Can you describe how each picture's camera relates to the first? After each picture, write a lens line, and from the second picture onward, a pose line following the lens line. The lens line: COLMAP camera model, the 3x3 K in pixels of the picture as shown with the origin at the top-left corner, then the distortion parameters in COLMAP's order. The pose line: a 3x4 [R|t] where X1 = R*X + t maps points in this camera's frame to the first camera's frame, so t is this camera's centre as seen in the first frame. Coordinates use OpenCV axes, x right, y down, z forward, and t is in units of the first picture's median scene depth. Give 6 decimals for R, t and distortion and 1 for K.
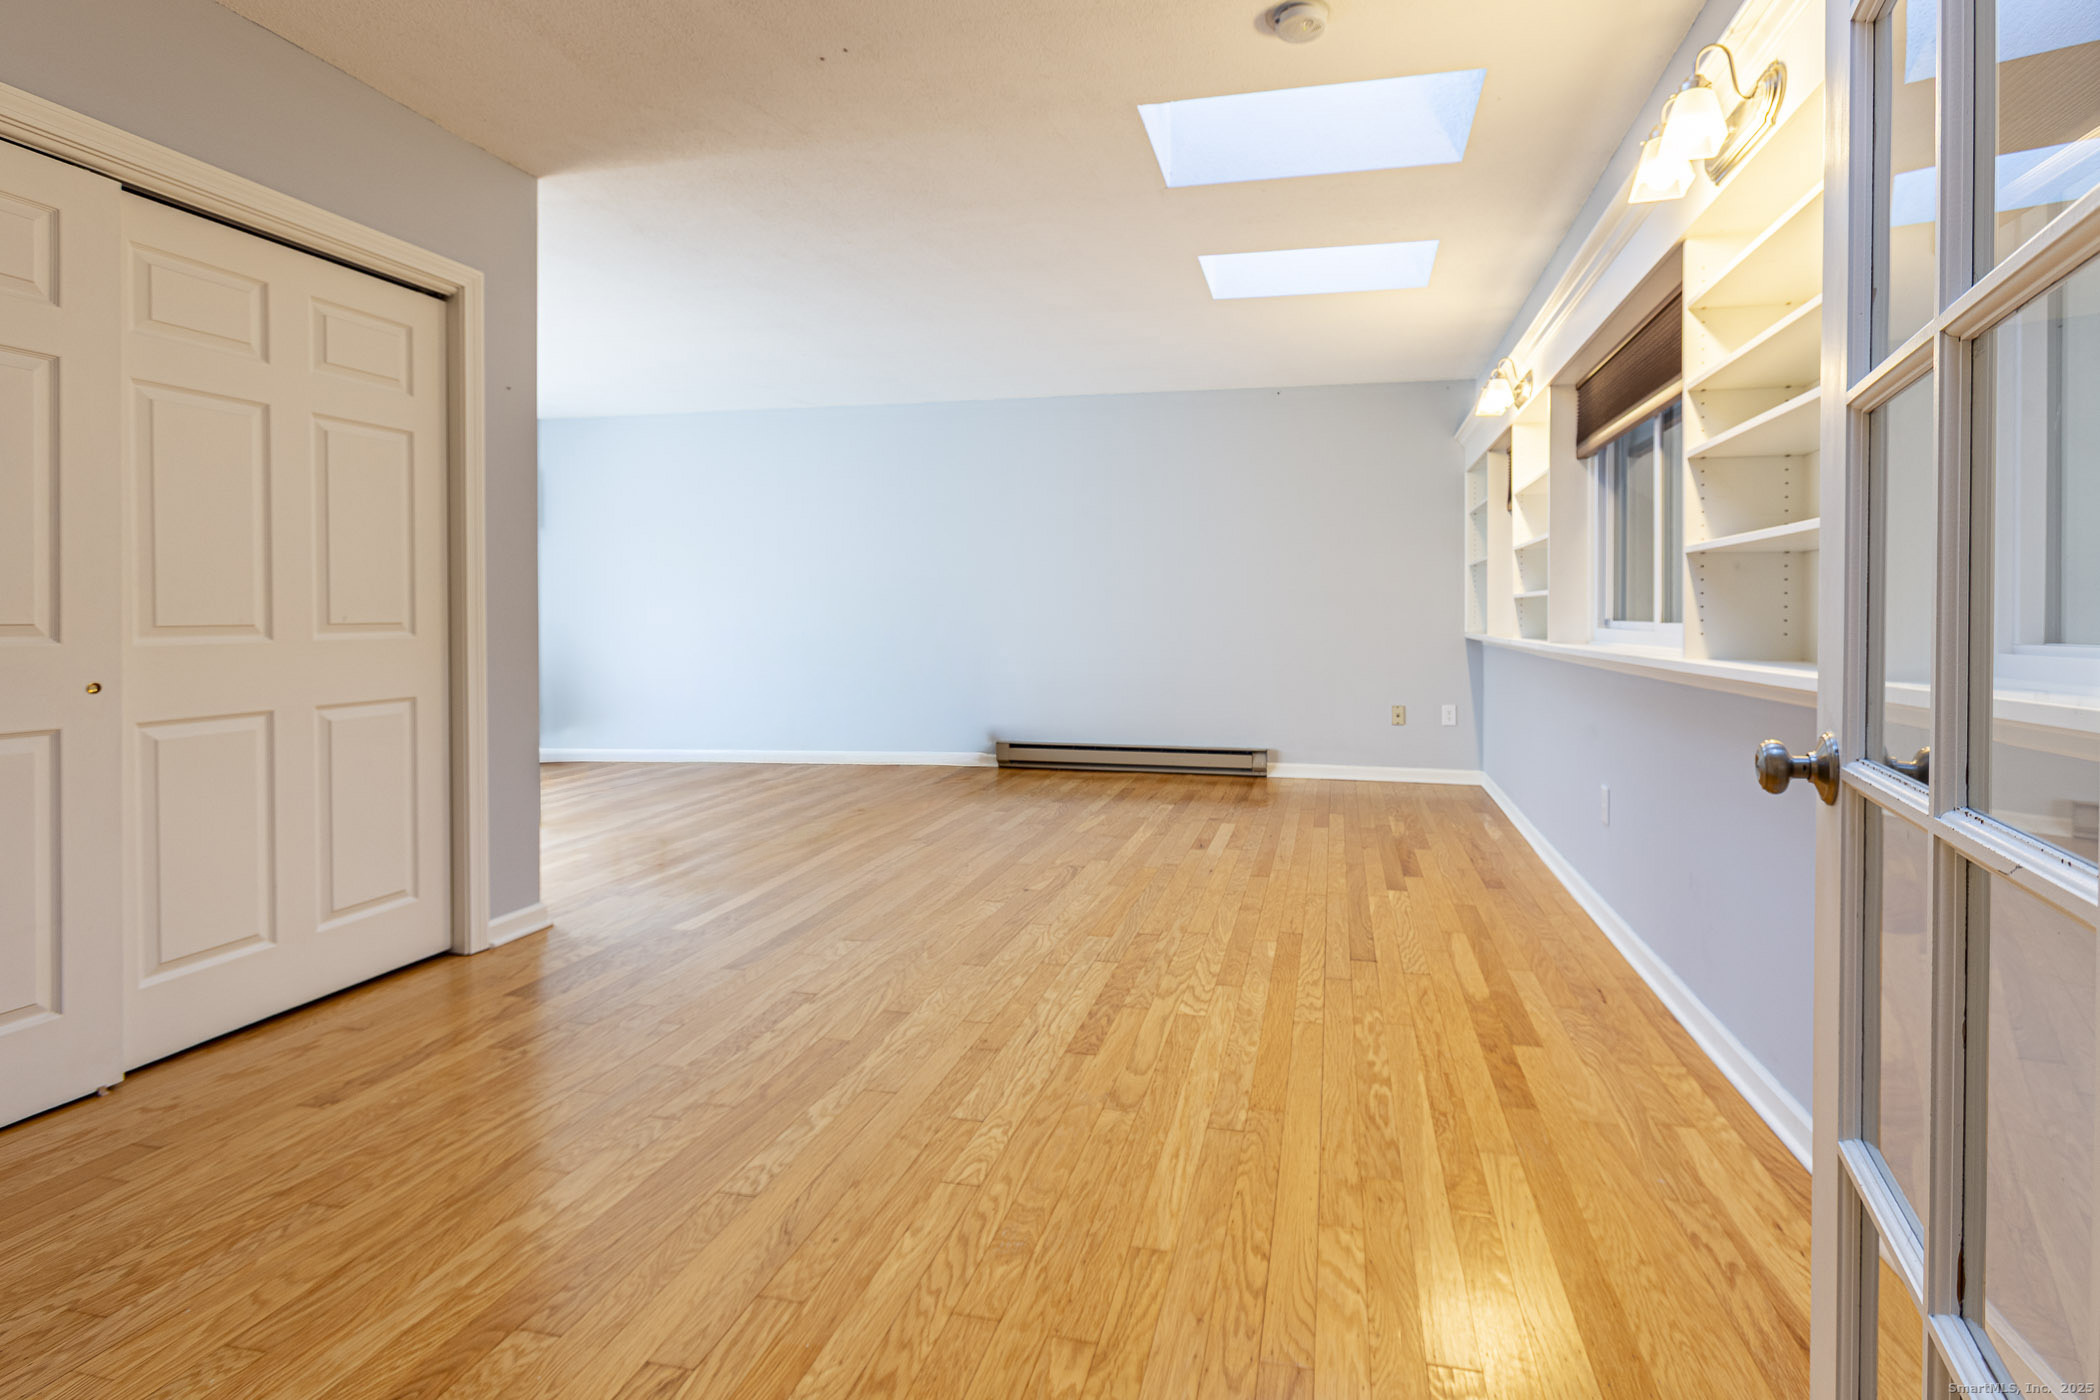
lens RADIAL K [[1044.8, 0, 1192.0], [0, 1044.8, 637.2], [0, 0, 1]] dist [0.000905, 0.003777]
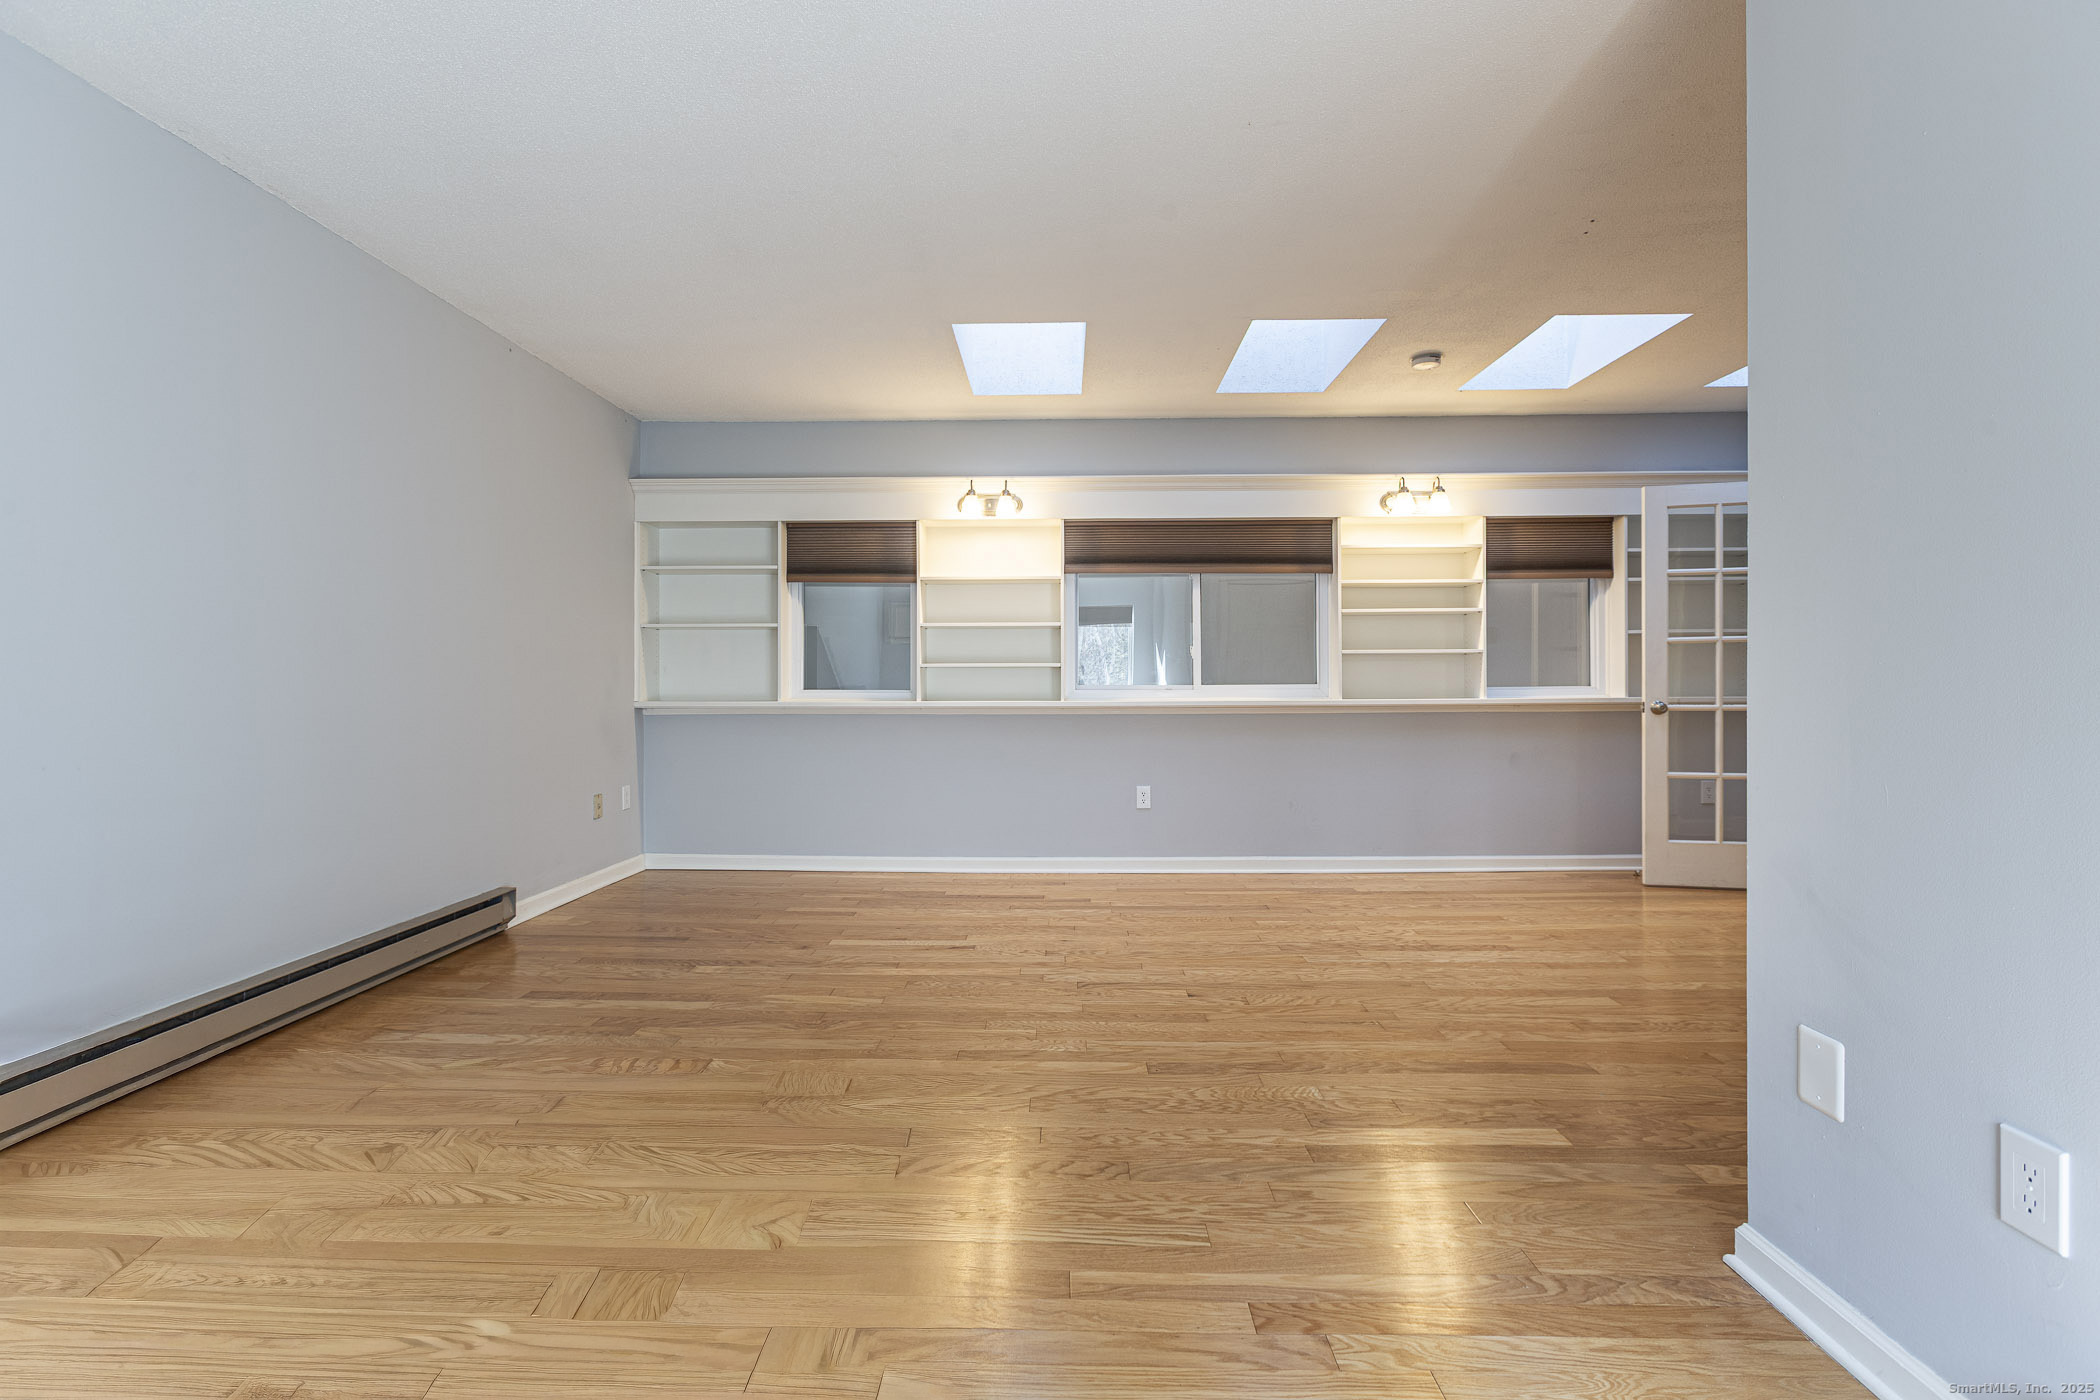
lens RADIAL K [[926.3, 0, 1059.3], [0, 926.3, 678.1], [0, 0, 1]] dist [-0.005989, 0.003253]
pose [[-0.163742, 0.000410, 0.986503, -1.337216], [0.023404, 0.999720, 0.003469, -0.043525], [-0.986226, 0.023657, -0.163705, 1.817800]]
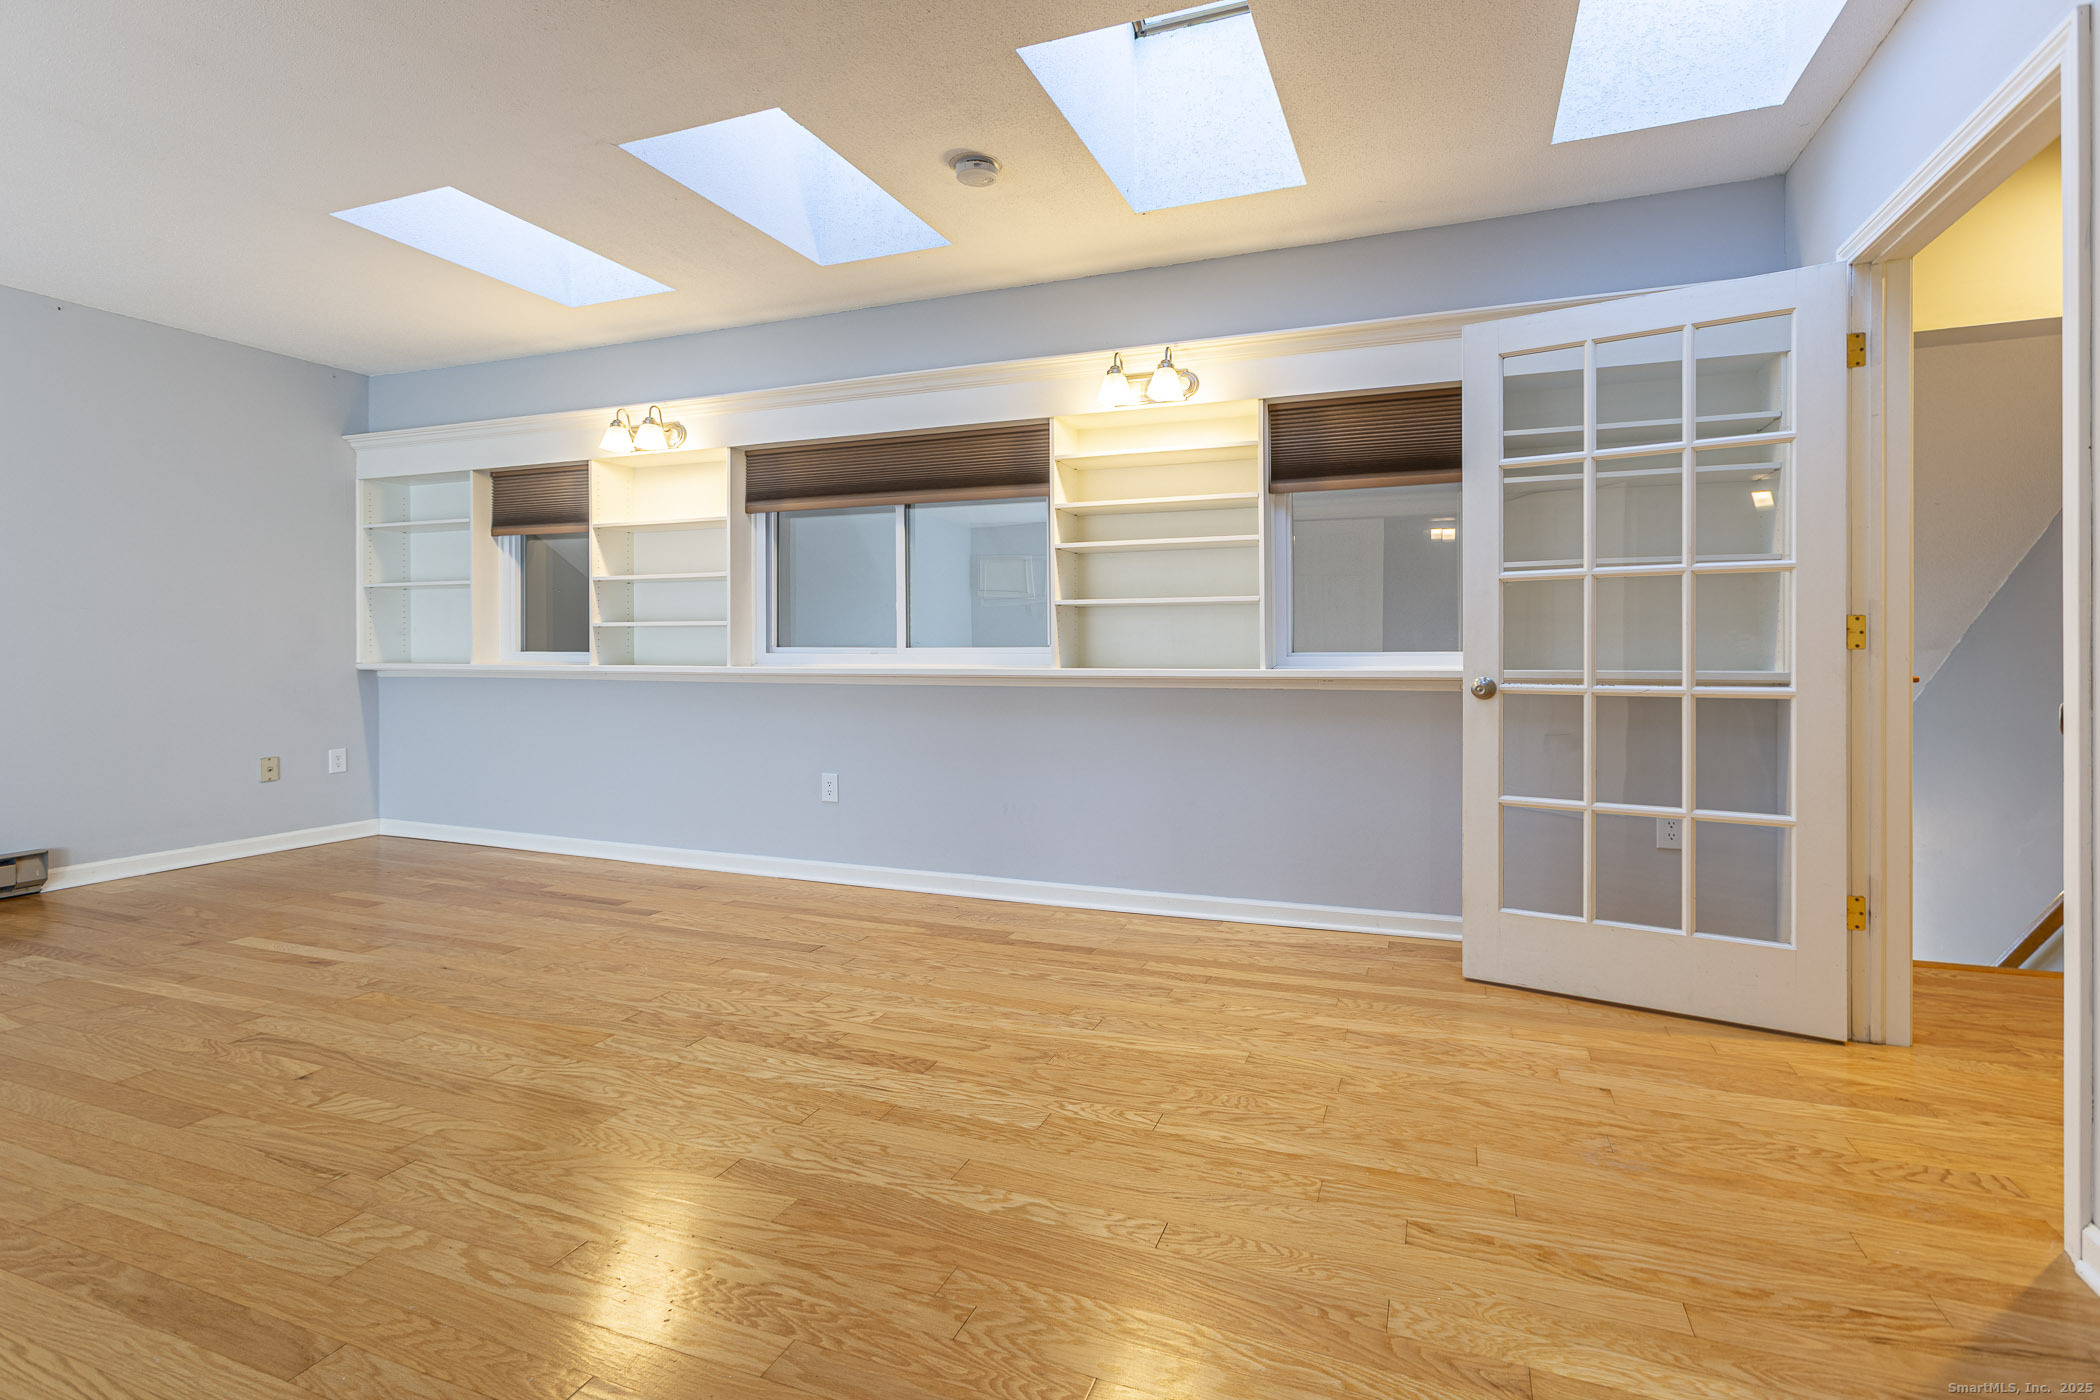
lens RADIAL K [[926.3, 0, 1079.2], [0, 926.3, 657.4], [0, 0, 1]] dist [-0.005989, 0.003253]
pose [[0.173613, -0.011871, 0.984742, -0.914234], [0.020438, 0.999755, 0.008449, -0.007315], [-0.984602, 0.018659, 0.173813, 0.652822]]
